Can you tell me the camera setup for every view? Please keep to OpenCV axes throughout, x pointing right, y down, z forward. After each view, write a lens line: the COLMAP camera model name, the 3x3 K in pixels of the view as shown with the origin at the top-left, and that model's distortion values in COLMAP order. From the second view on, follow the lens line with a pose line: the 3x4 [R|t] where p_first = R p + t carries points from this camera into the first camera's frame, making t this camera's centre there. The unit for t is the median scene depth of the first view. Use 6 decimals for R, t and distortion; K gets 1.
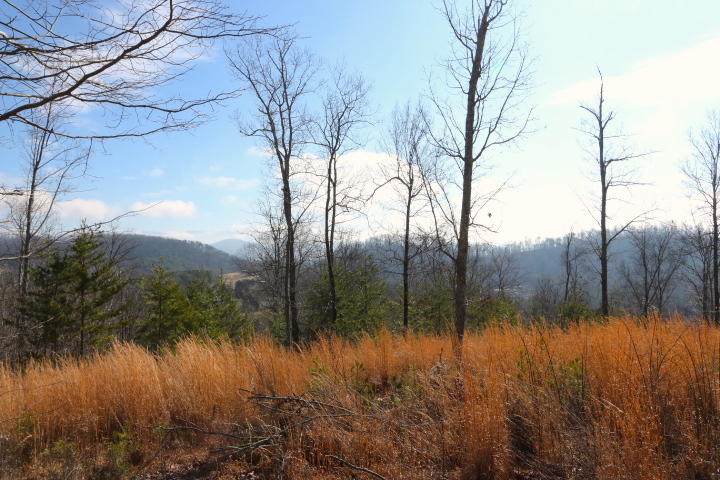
lens RADIAL K [[529.6, 0, 360.5], [0, 529.6, 234.2], [0, 0, 1]] dist [-0.007259, 0.005108]
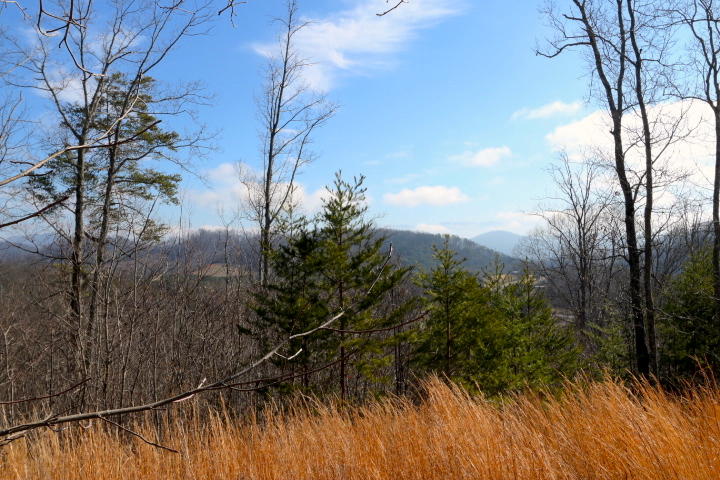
lens RADIAL K [[686.7, 0, 360.4], [0, 686.7, 241.5], [0, 0, 1]] dist [-0.000112, 0.000000]
pose [[0.908839, -0.020478, -0.416645, -0.155481], [0.029719, 0.999435, 0.015704, 0.042349], [0.416088, -0.026655, 0.908934, 0.255127]]
